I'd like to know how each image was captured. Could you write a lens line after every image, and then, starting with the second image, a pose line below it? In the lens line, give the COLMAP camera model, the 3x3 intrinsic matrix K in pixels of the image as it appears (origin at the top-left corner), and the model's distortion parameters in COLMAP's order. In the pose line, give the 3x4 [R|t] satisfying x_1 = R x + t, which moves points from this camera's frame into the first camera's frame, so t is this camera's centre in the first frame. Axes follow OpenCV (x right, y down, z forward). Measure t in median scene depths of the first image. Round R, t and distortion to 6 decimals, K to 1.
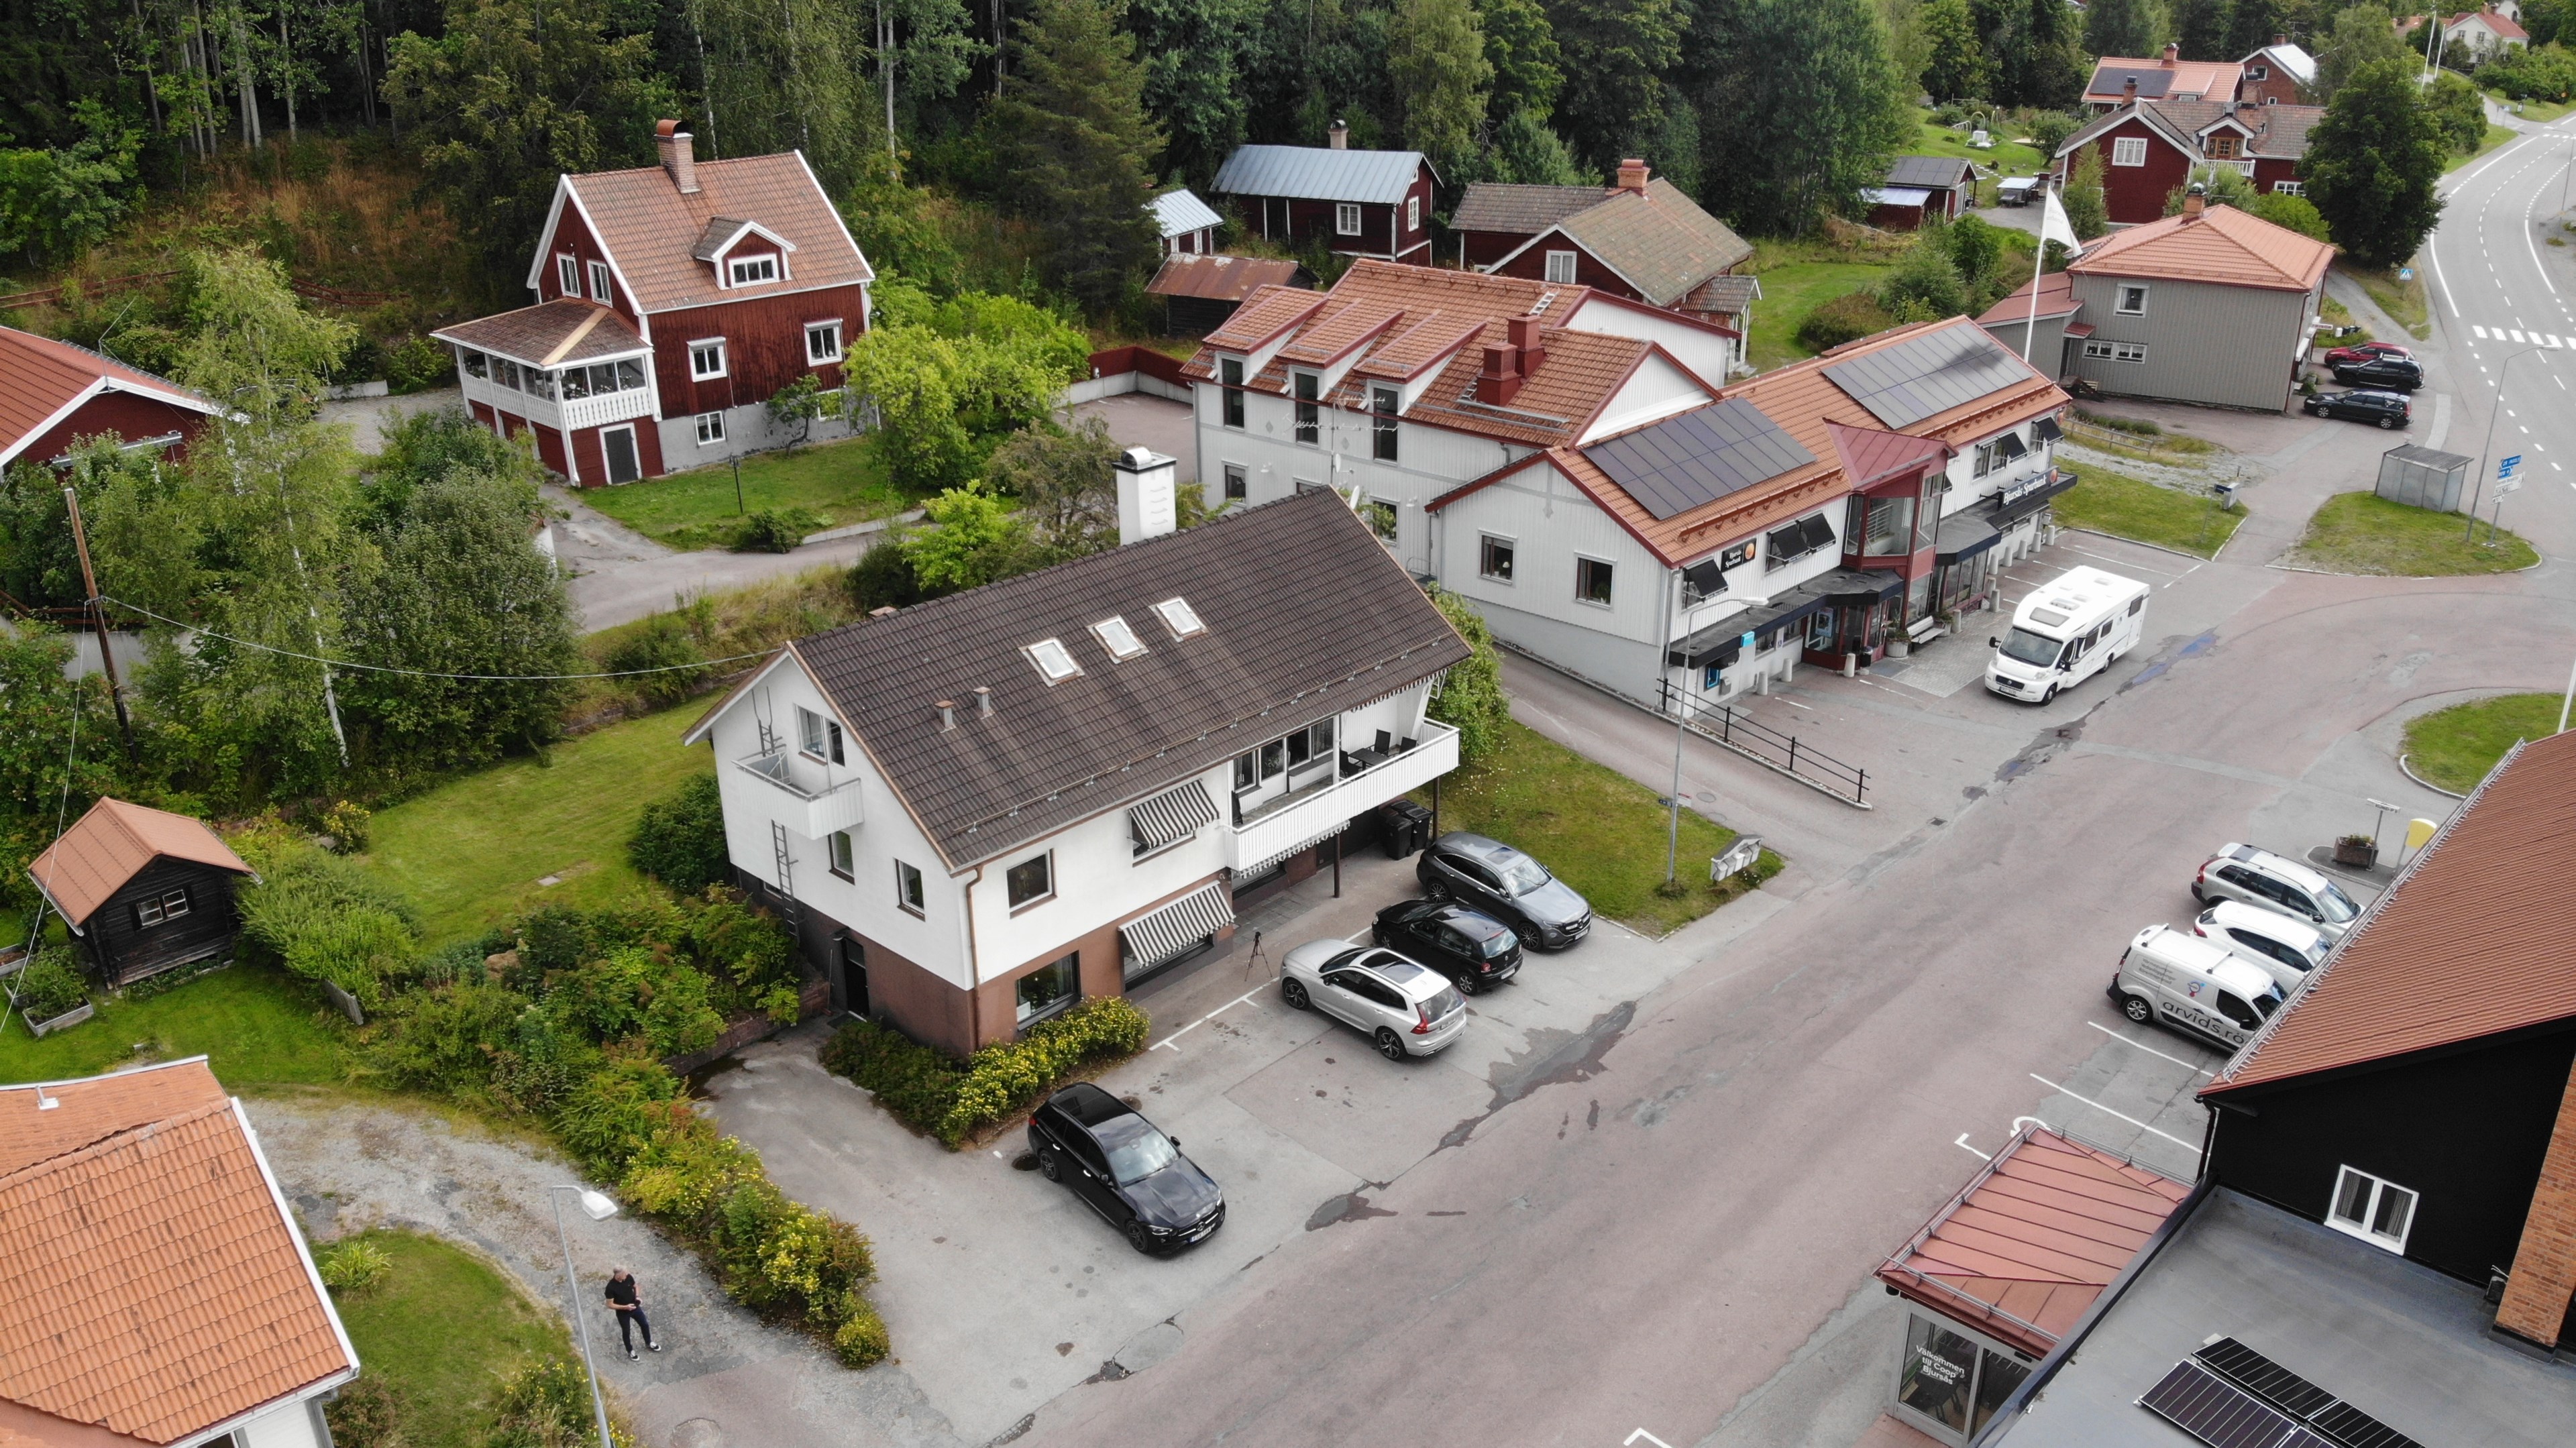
lens RADIAL K [[1965.1, 0, 1282.1], [0, 1965.1, 668.4], [0, 0, 1]] dist [0.251099, -0.800086]
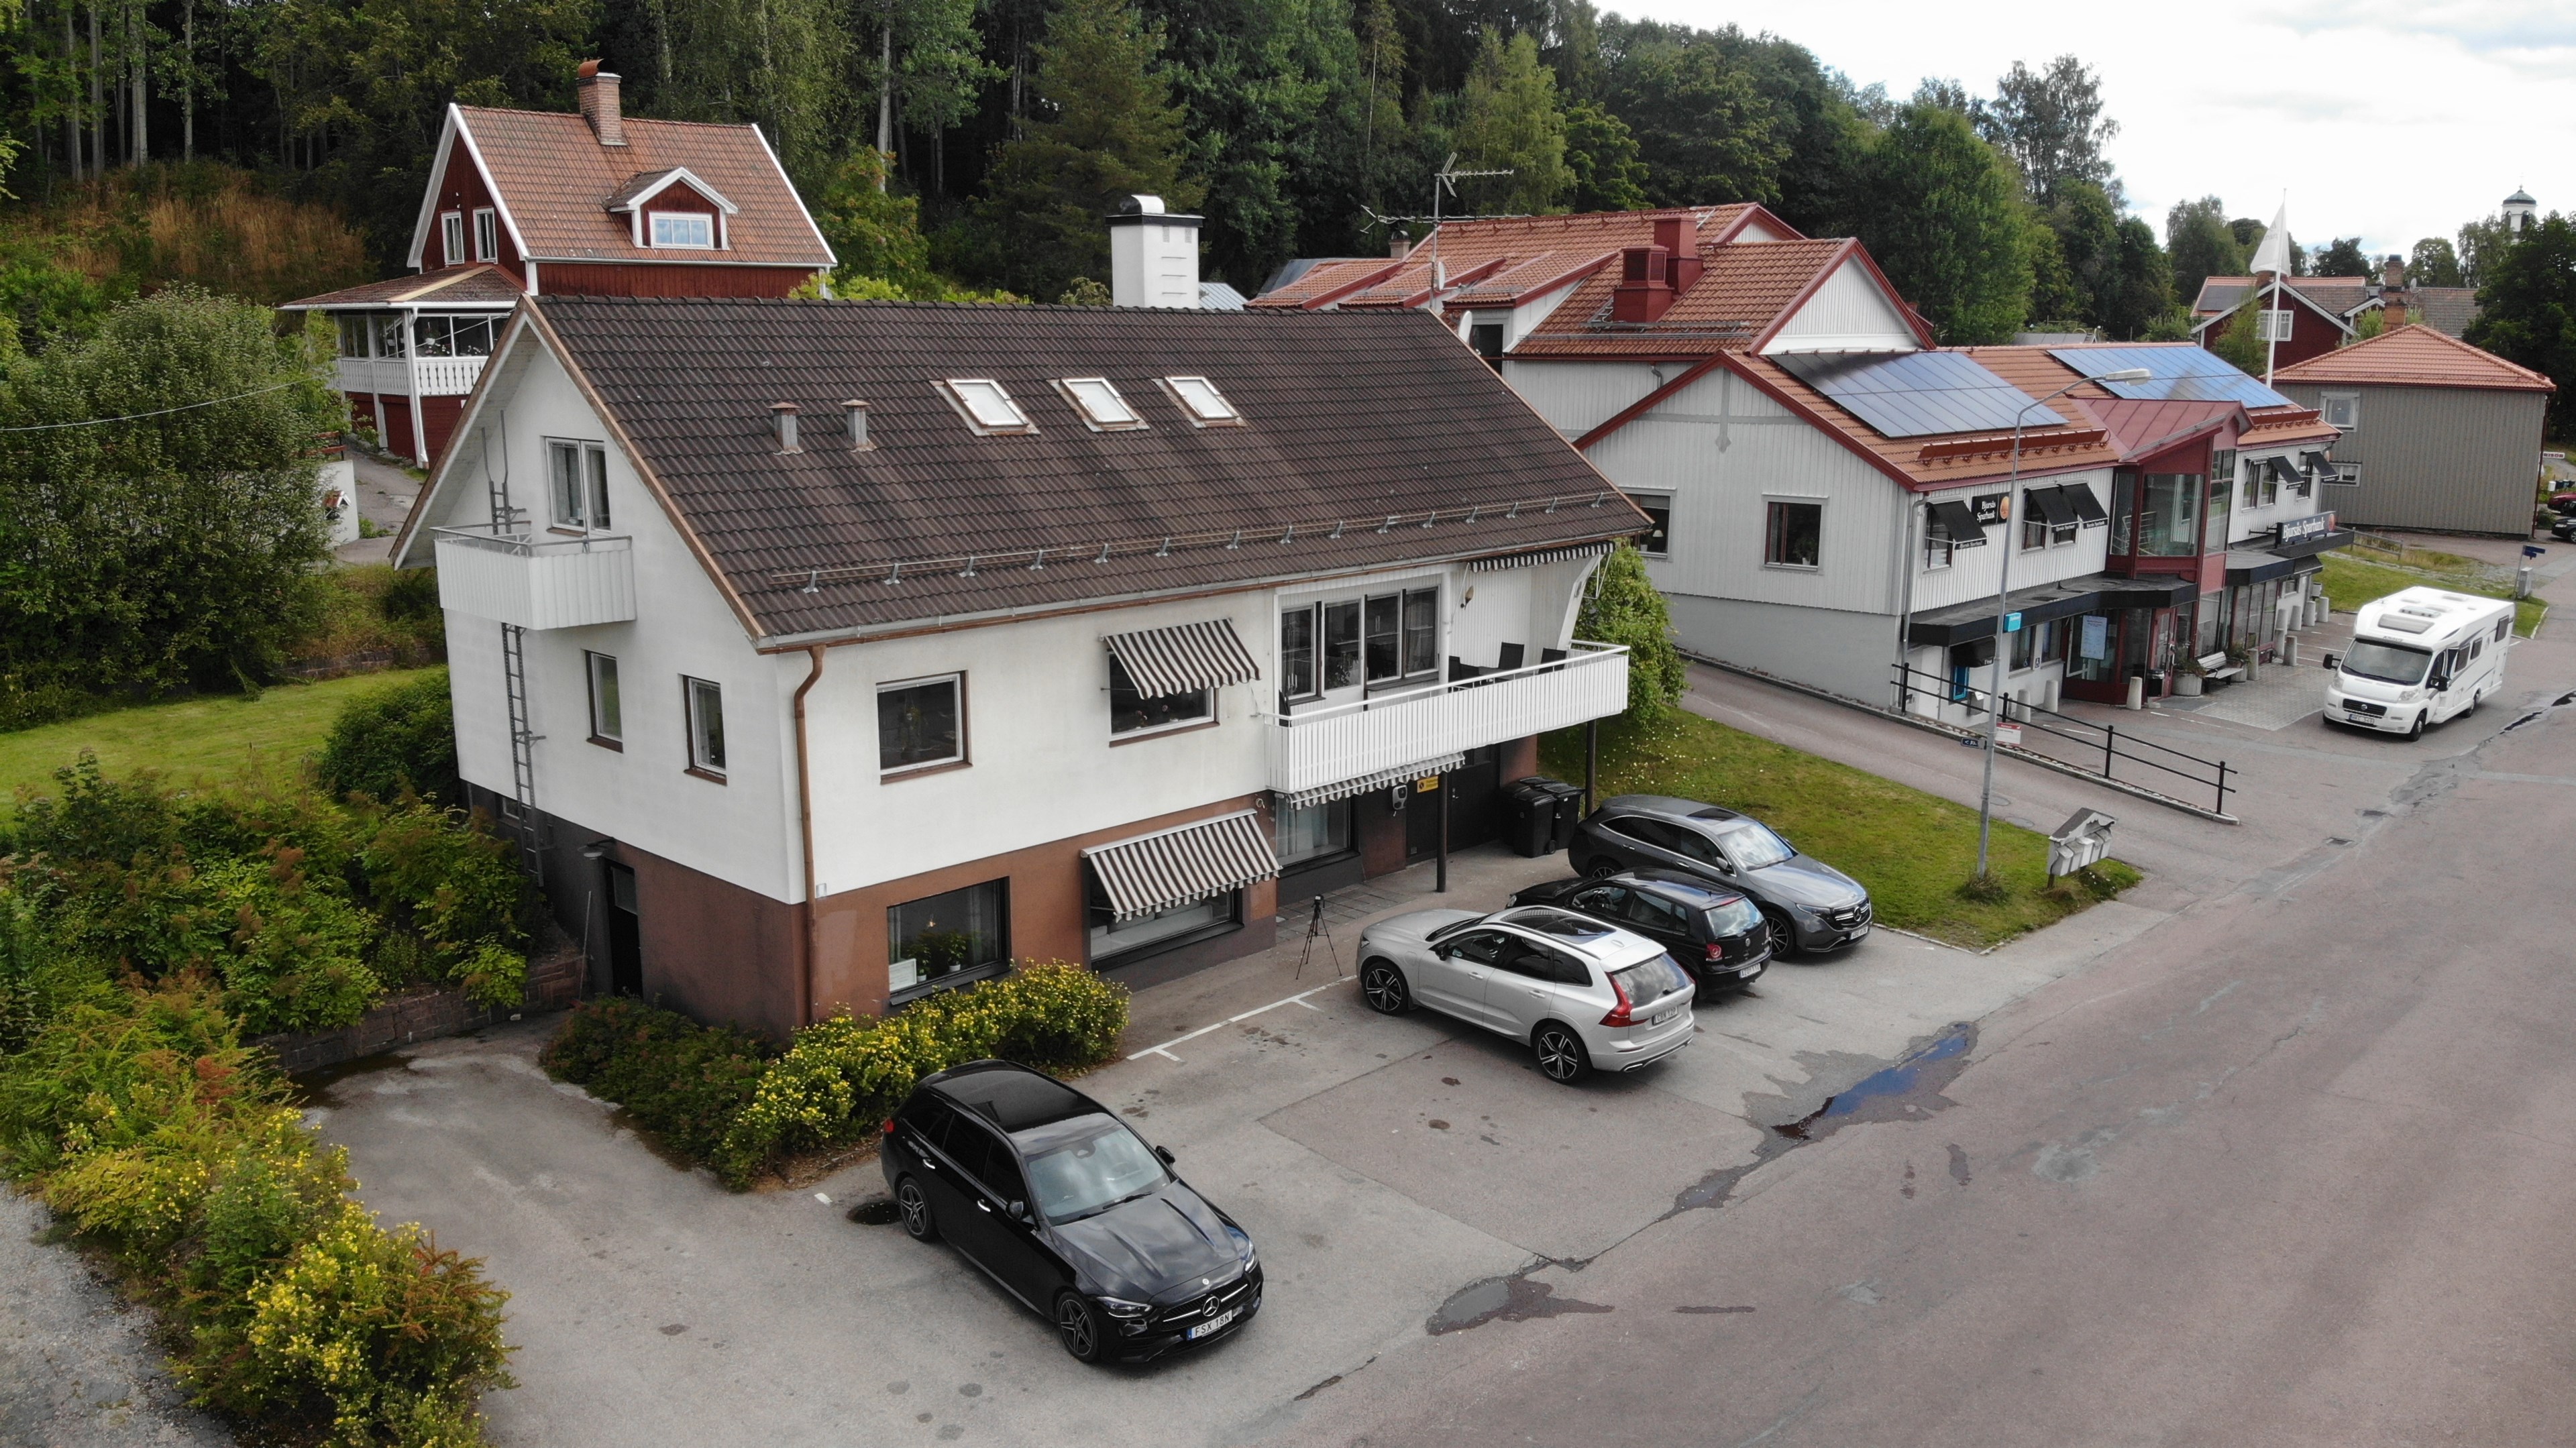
lens RADIAL K [[1965.1, 0, 1282.1], [0, 1965.1, 668.4], [0, 0, 1]] dist [0.251099, -0.800086]
pose [[0.999719, 0.016400, -0.017091, -0.014413], [-0.019090, 0.985003, -0.171479, 0.167724], [0.014023, 0.171757, 0.985040, 0.400982]]
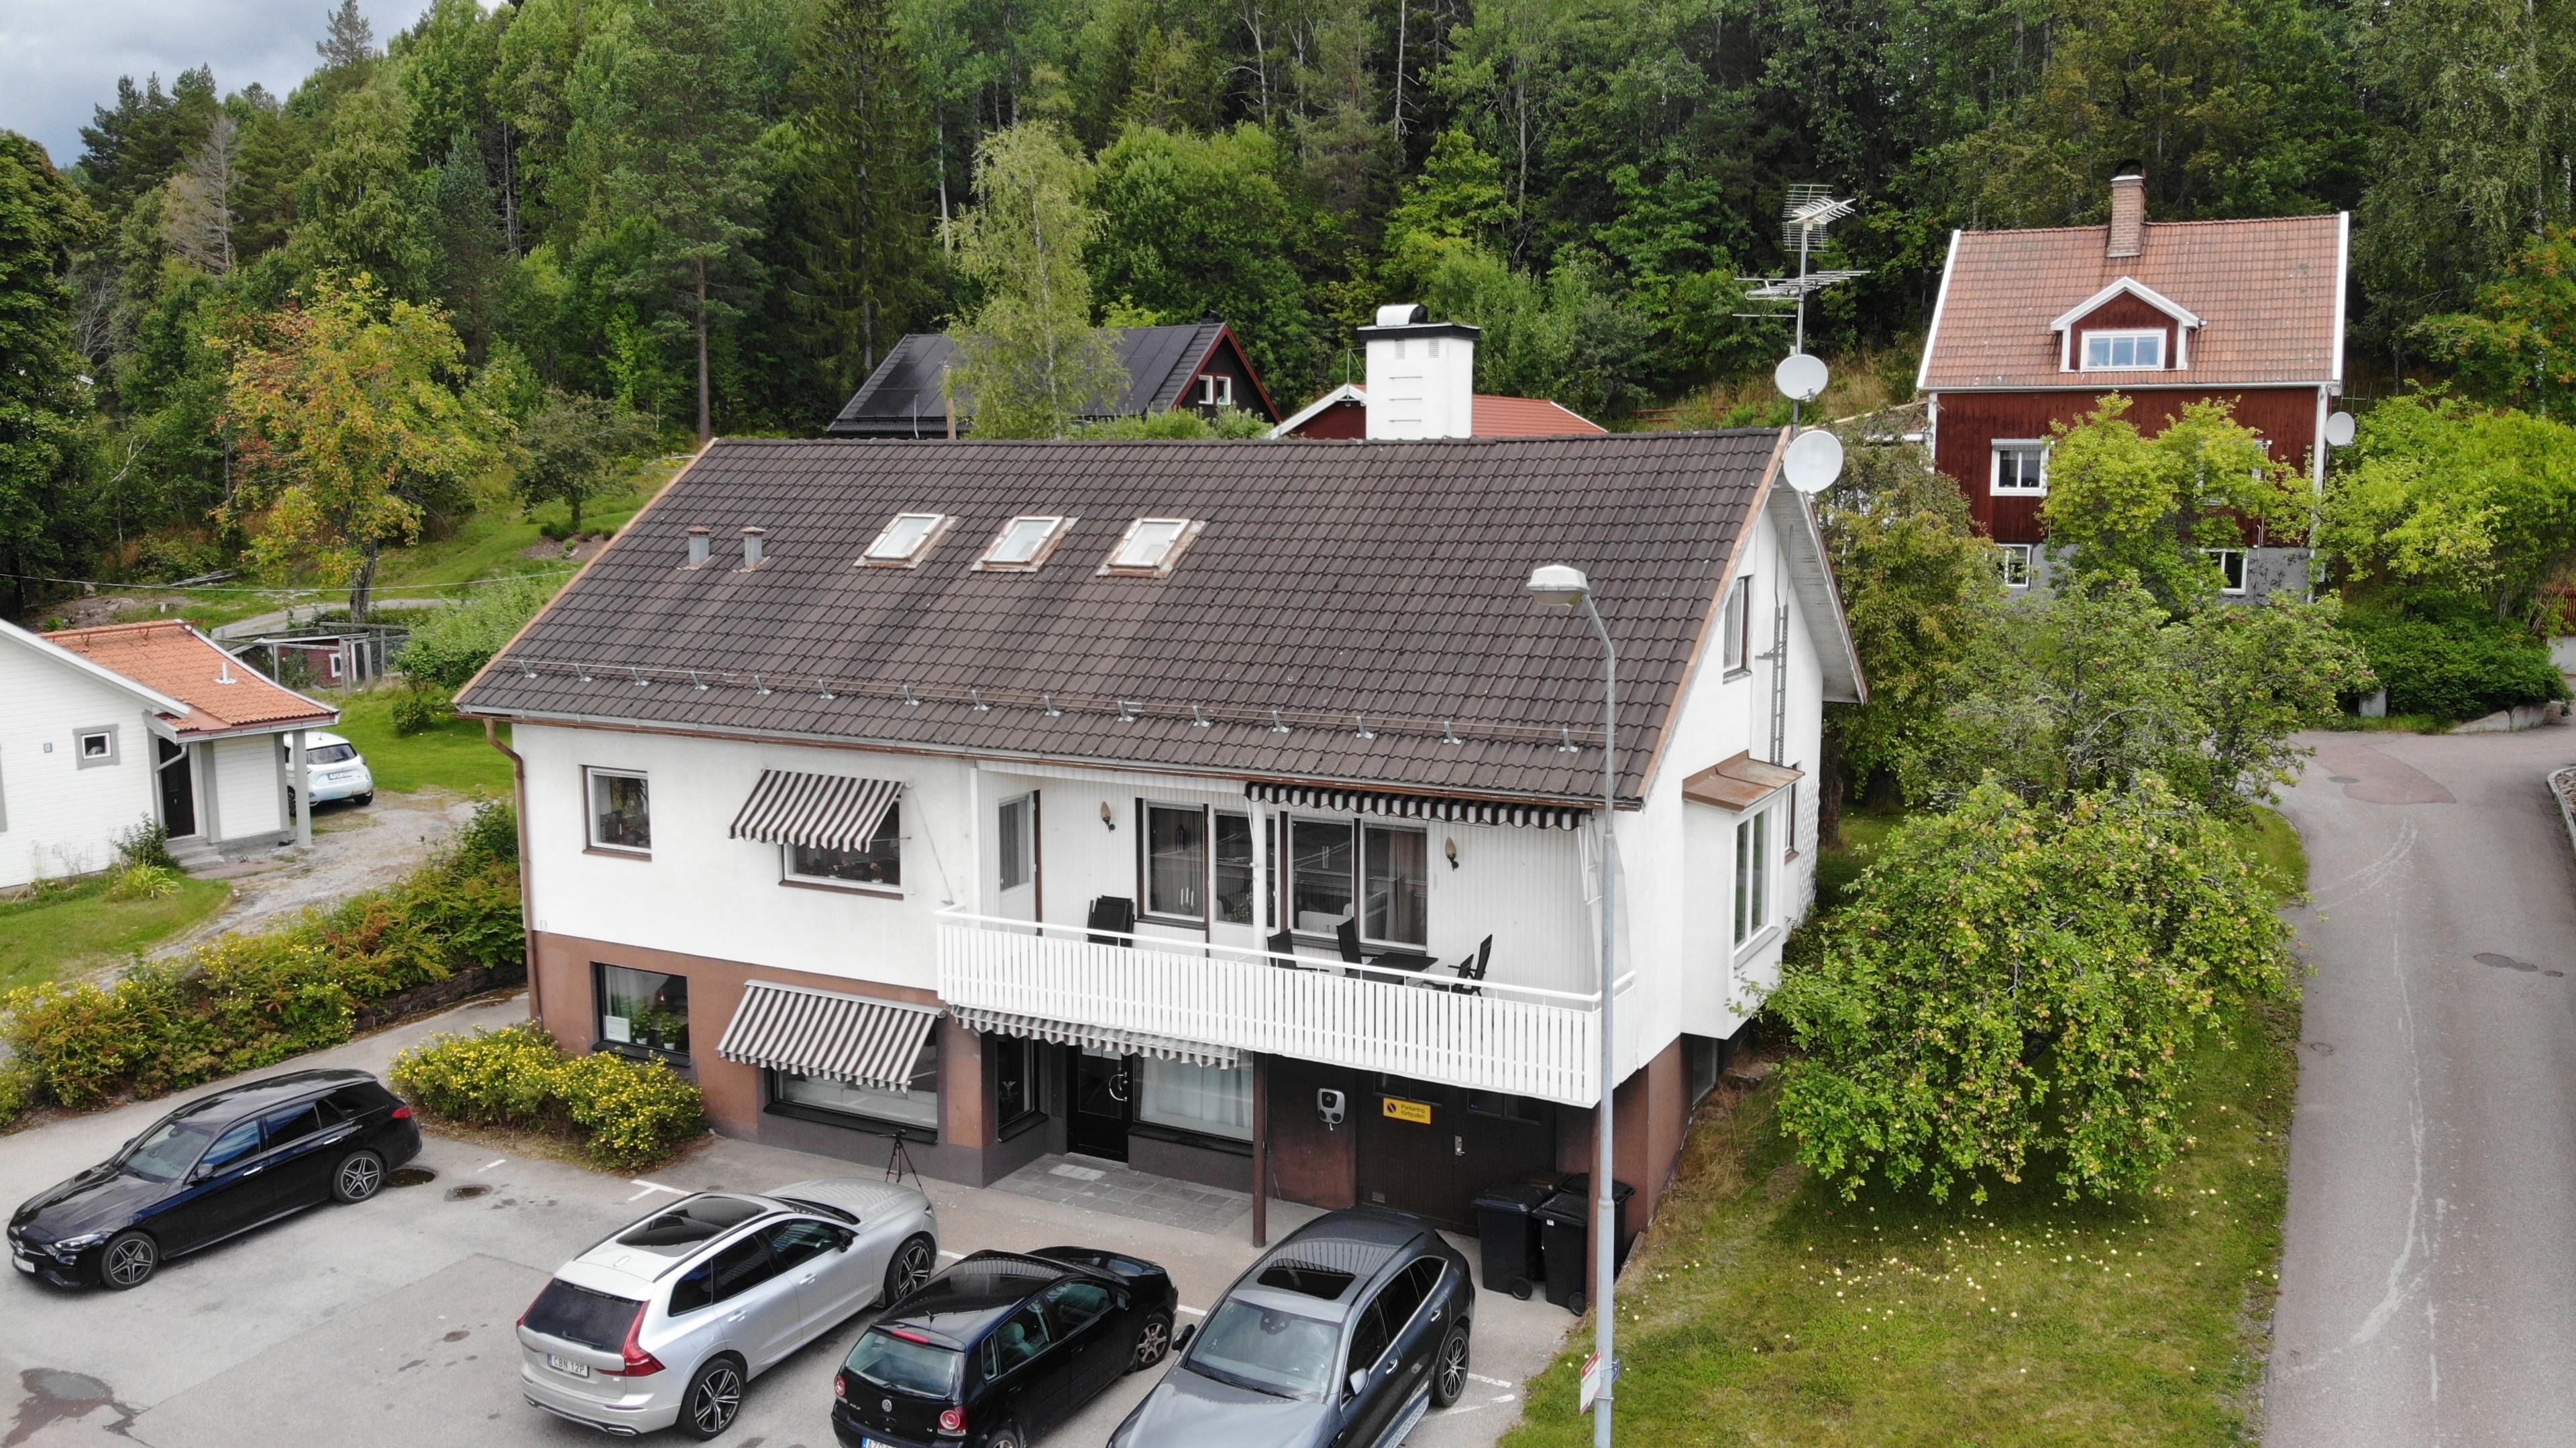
lens RADIAL K [[1965.1, 0, 1282.1], [0, 1965.1, 668.4], [0, 0, 1]] dist [0.251099, -0.800086]
pose [[0.256663, 0.117012, -0.959392, 0.518627], [-0.330391, 0.943467, 0.026681, -0.035340], [0.908276, 0.310126, 0.280813, 0.943181]]
